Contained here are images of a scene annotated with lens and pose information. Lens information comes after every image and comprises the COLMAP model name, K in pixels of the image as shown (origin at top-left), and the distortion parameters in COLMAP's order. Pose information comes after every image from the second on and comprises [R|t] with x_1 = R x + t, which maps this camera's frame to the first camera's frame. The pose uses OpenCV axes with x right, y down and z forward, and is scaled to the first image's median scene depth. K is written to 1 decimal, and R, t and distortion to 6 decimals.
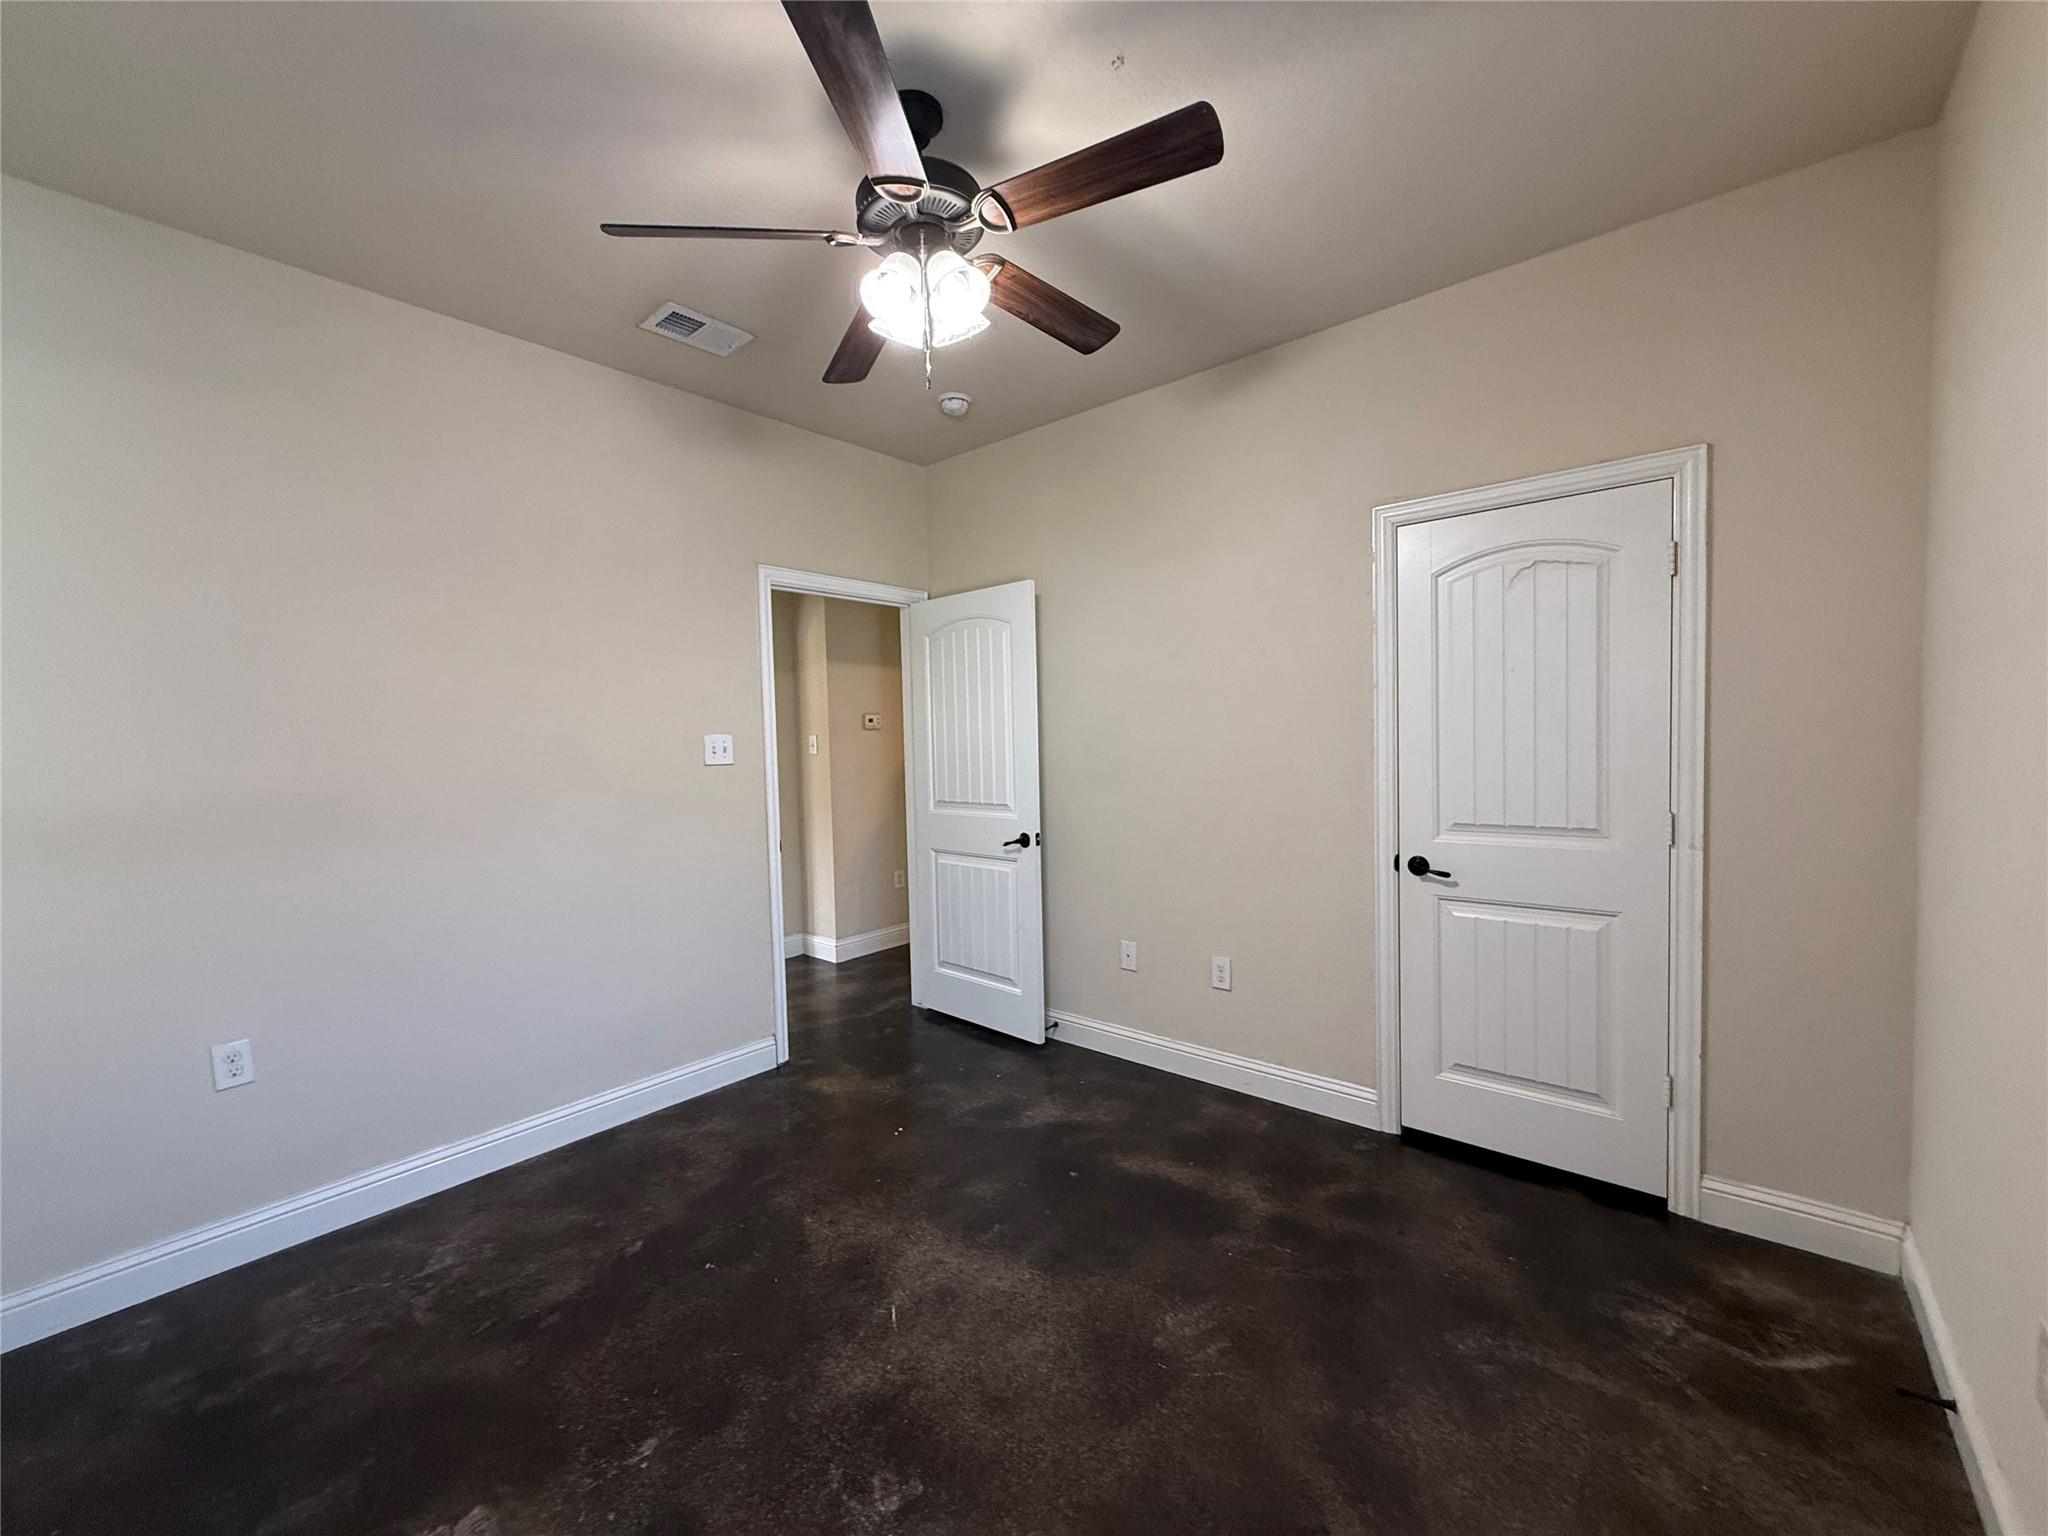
lens RADIAL K [[879.4, 0, 1024.0], [0, 879.4, 768.0], [0, 0, 1]] dist [-0.000719, -0.000399]
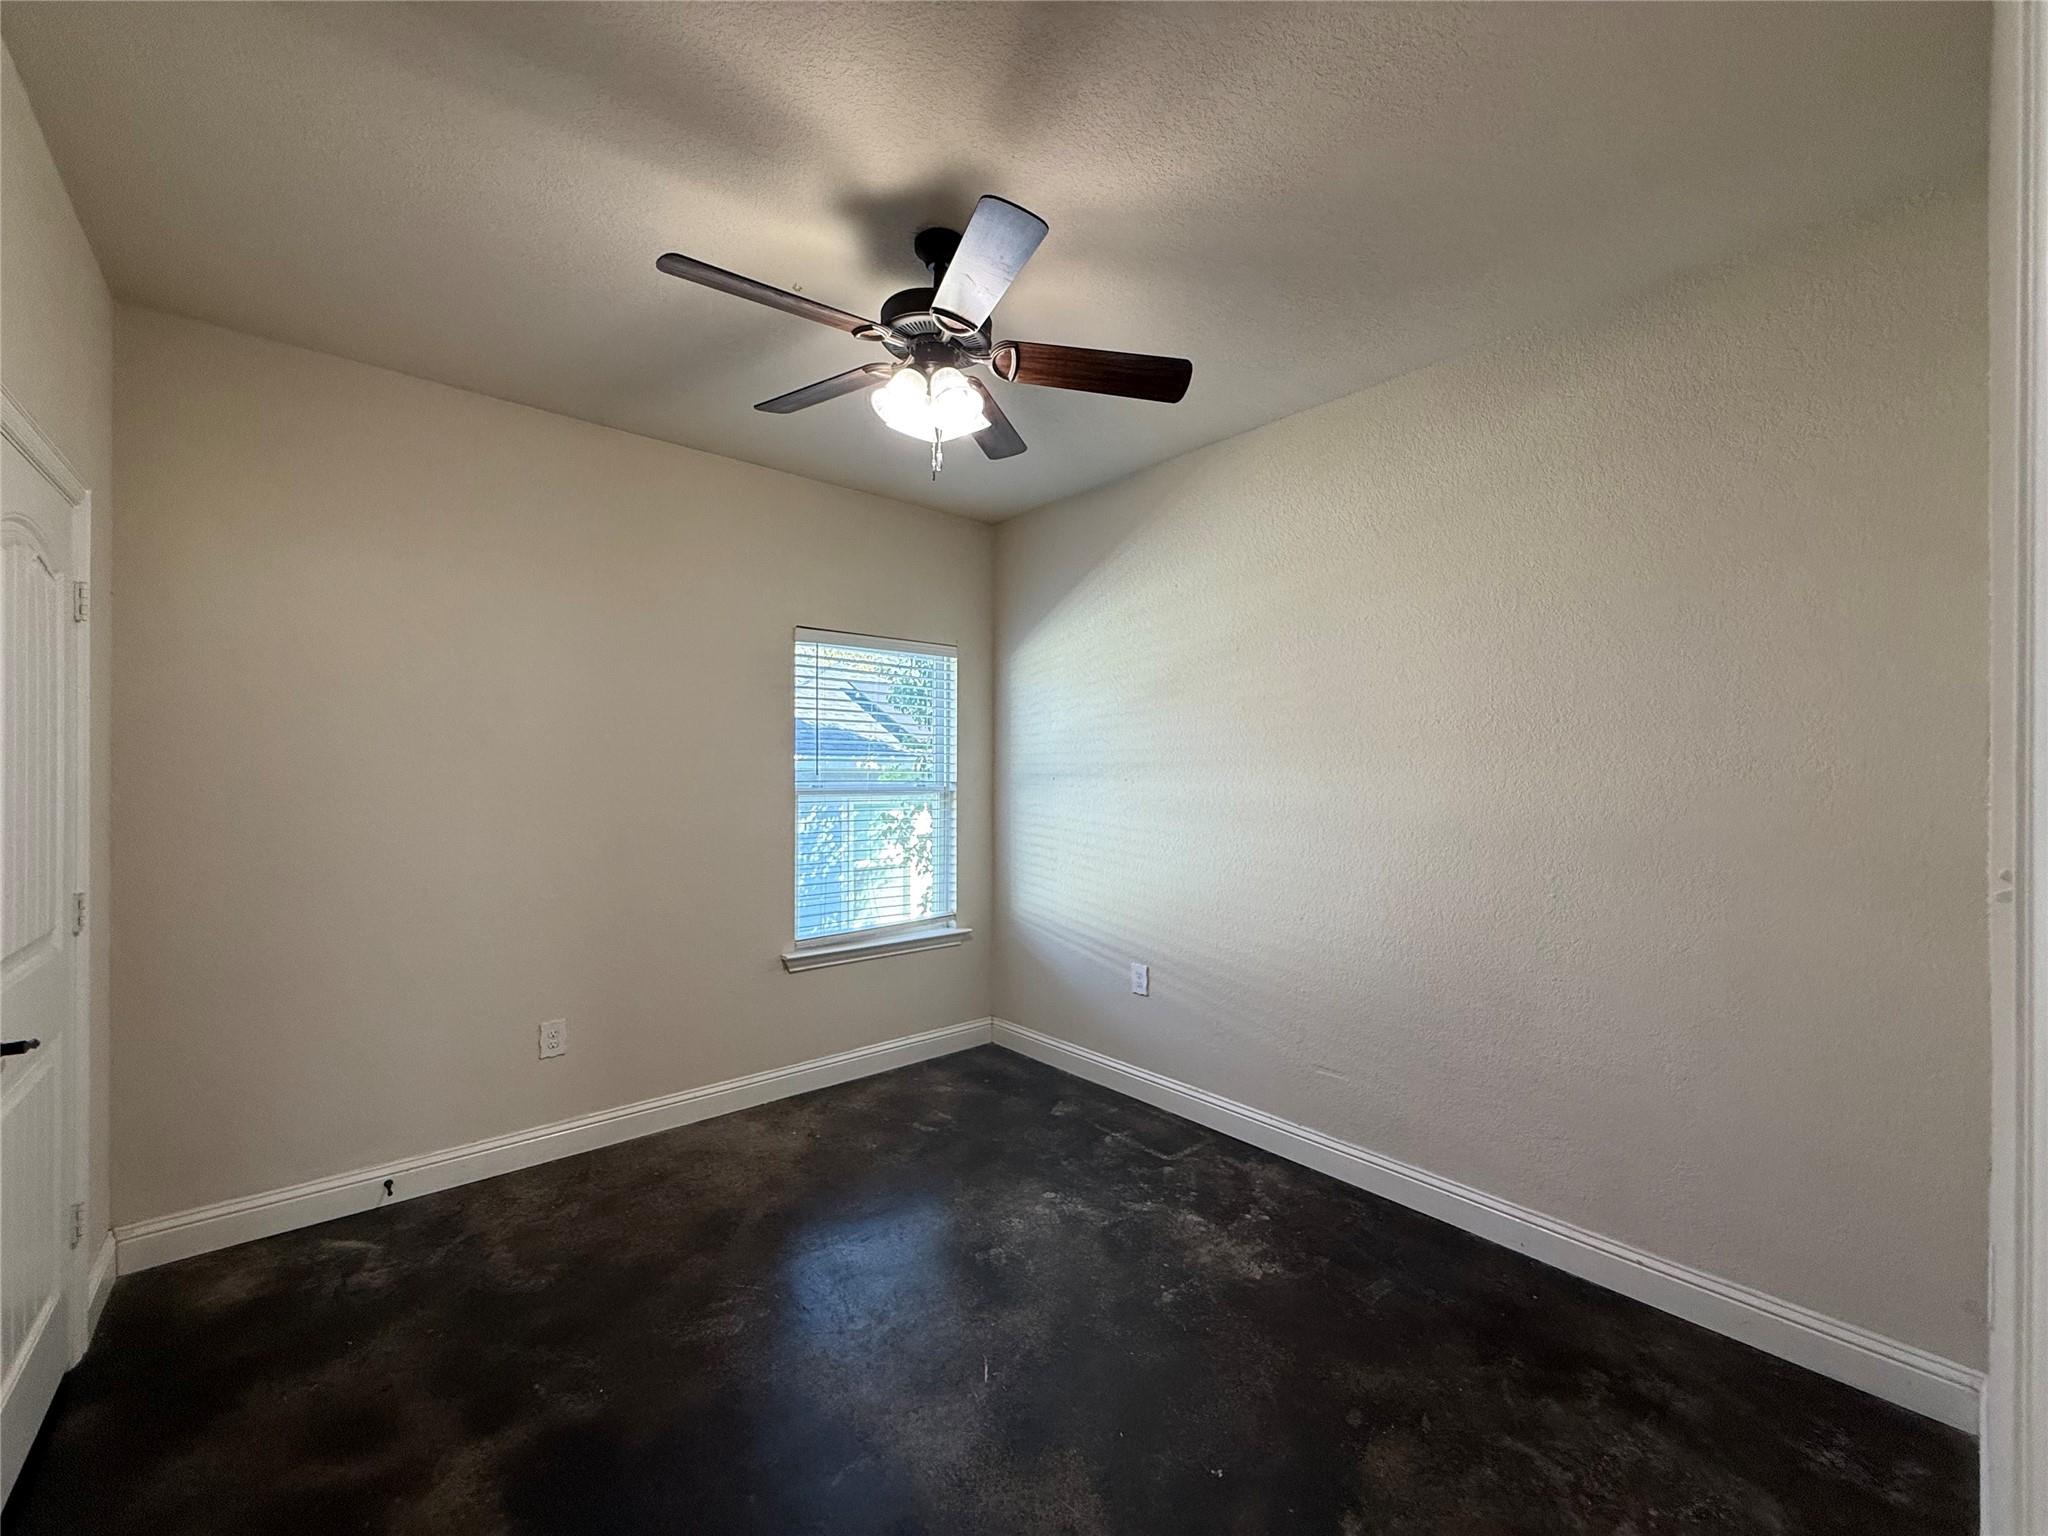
lens RADIAL K [[818.4, 0, 1024.4], [0, 818.4, 773.7], [0, 0, 1]] dist [-0.000317, -0.000327]
pose [[-0.989477, 0.019989, 0.143303, -0.373584], [0.024602, 0.999232, 0.030490, -0.085833], [-0.142583, 0.033695, -0.989209, 2.092954]]
